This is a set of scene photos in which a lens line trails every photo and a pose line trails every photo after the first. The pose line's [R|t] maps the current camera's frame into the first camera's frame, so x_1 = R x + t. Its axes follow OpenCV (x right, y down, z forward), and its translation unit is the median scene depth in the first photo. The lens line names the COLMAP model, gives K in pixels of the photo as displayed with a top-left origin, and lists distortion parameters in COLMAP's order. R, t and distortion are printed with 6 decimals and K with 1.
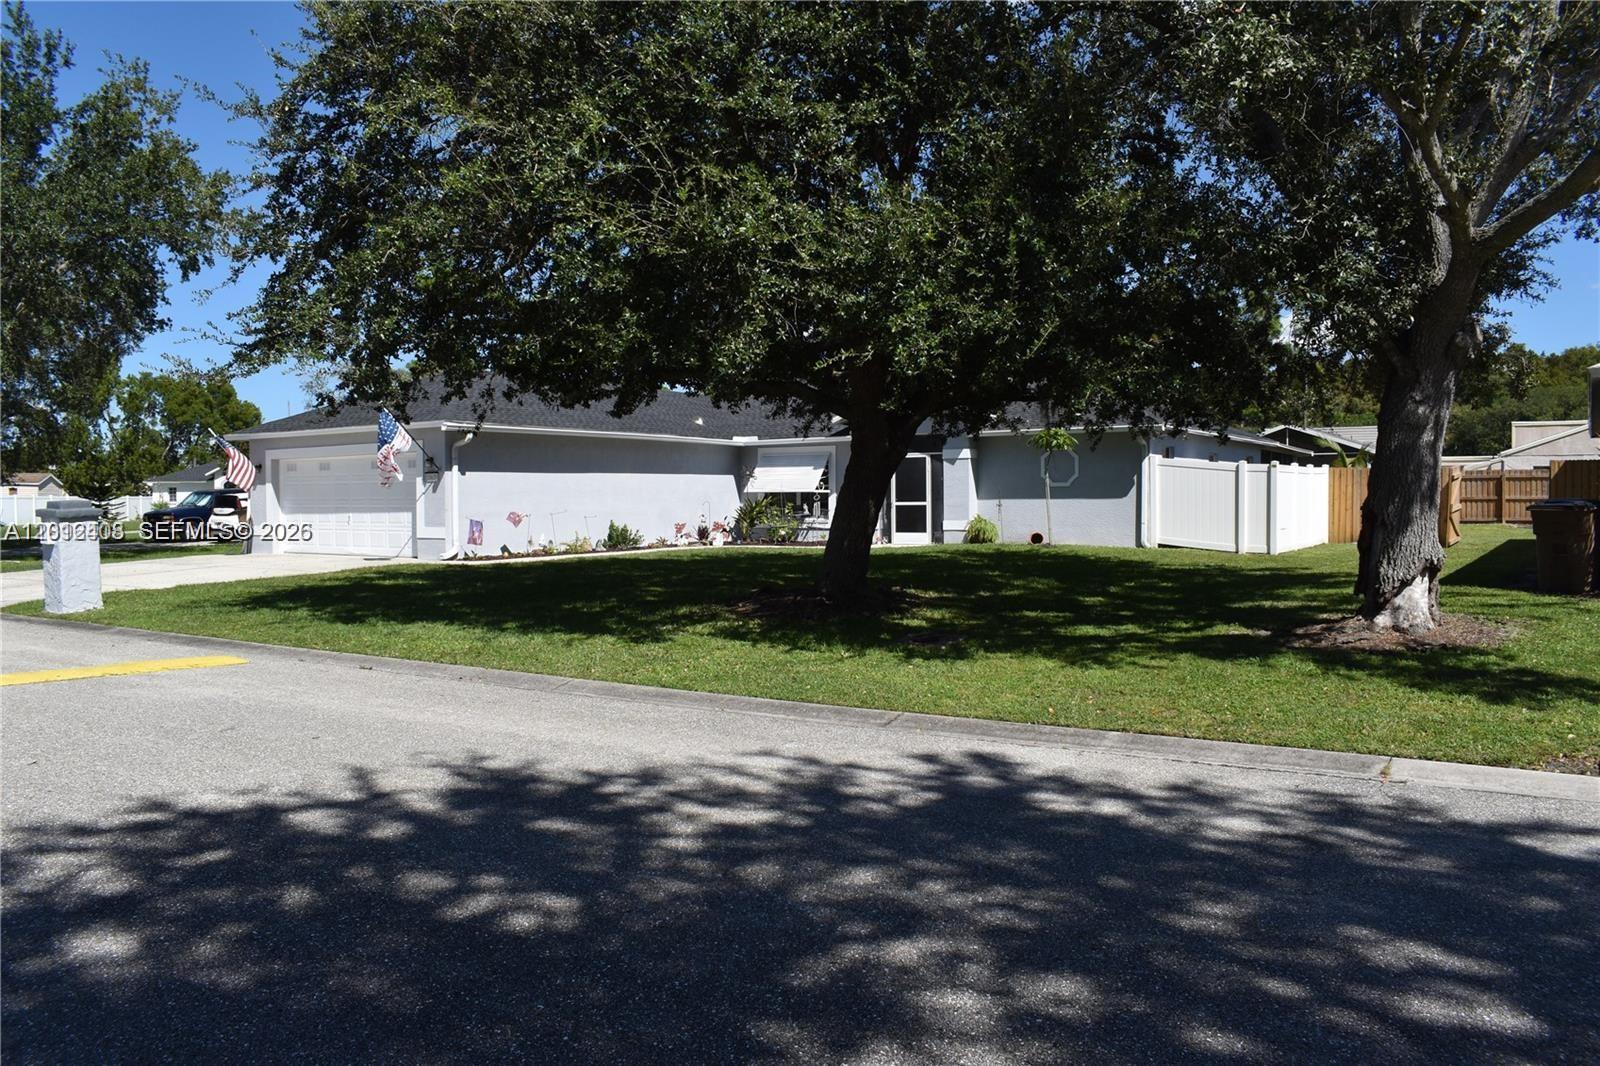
lens RADIAL K [[1214.5, 0, 796.8], [0, 1214.5, 532.3], [0, 0, 1]] dist [-0.097471, 0.002585]
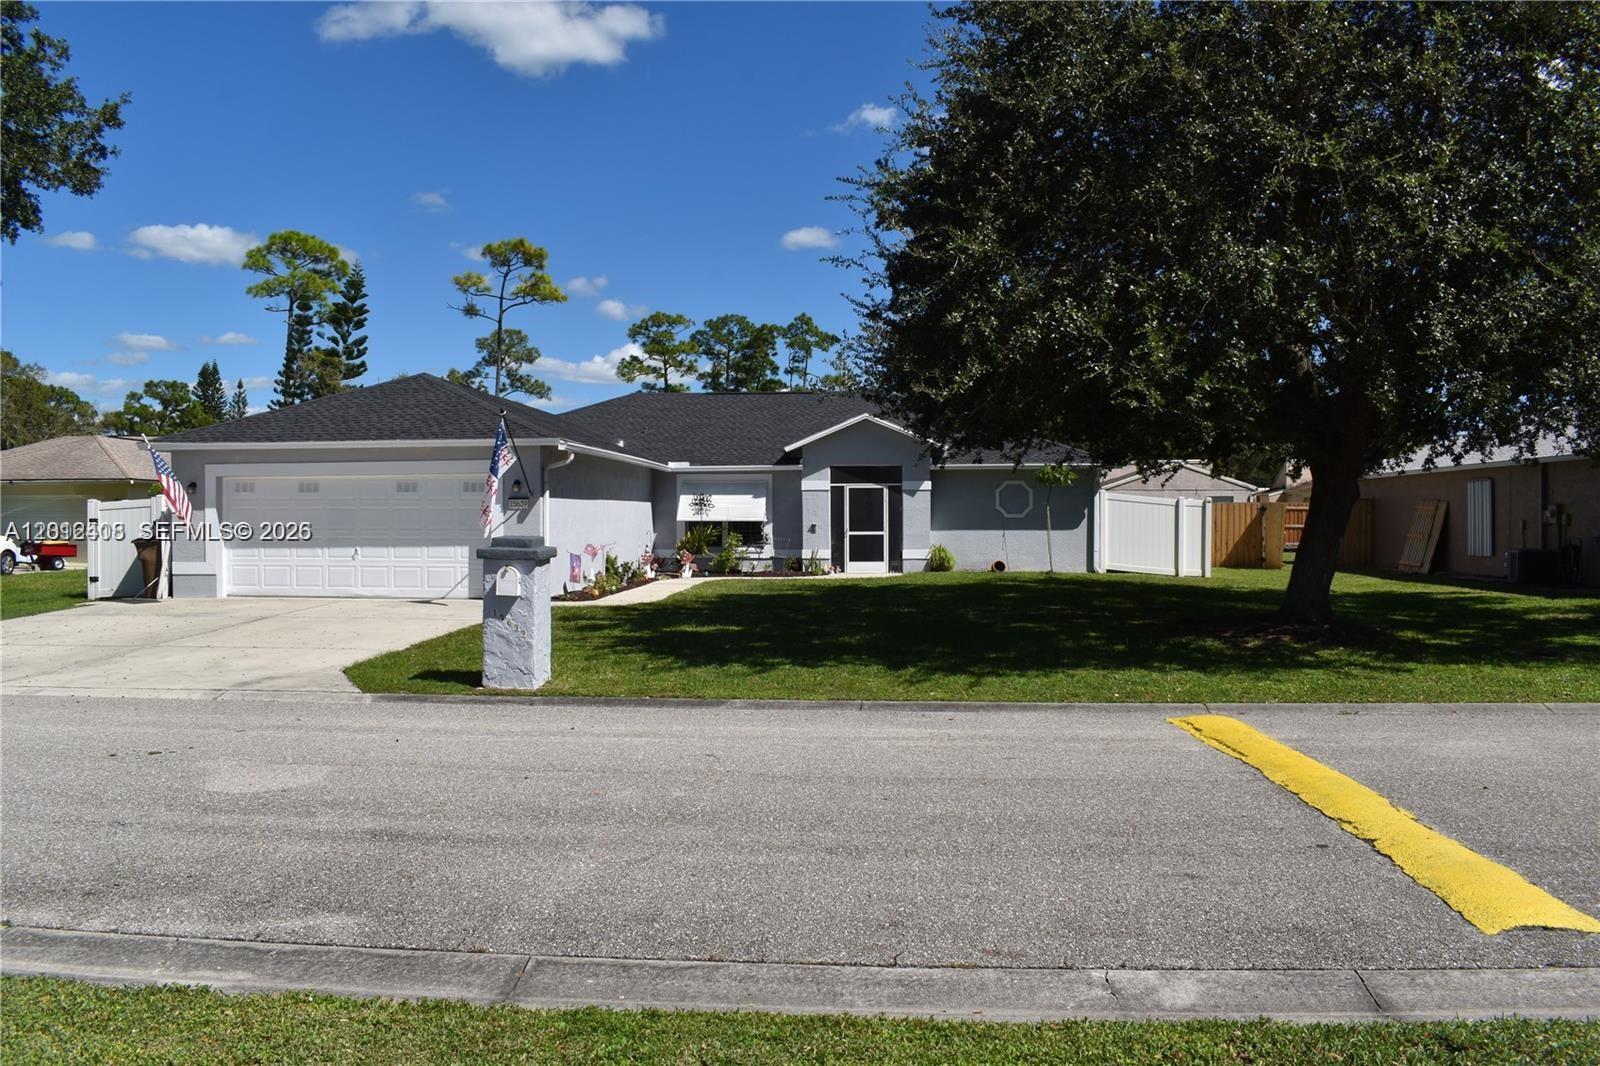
lens RADIAL K [[1214.5, 0, 801.0], [0, 1214.5, 531.6], [0, 0, 1]] dist [-0.097471, 0.002585]
pose [[0.883441, 0.001036, 0.468542, -0.440733], [0.008247, 0.999808, -0.017760, -0.007749], [-0.468471, 0.019553, 0.883263, 0.130474]]
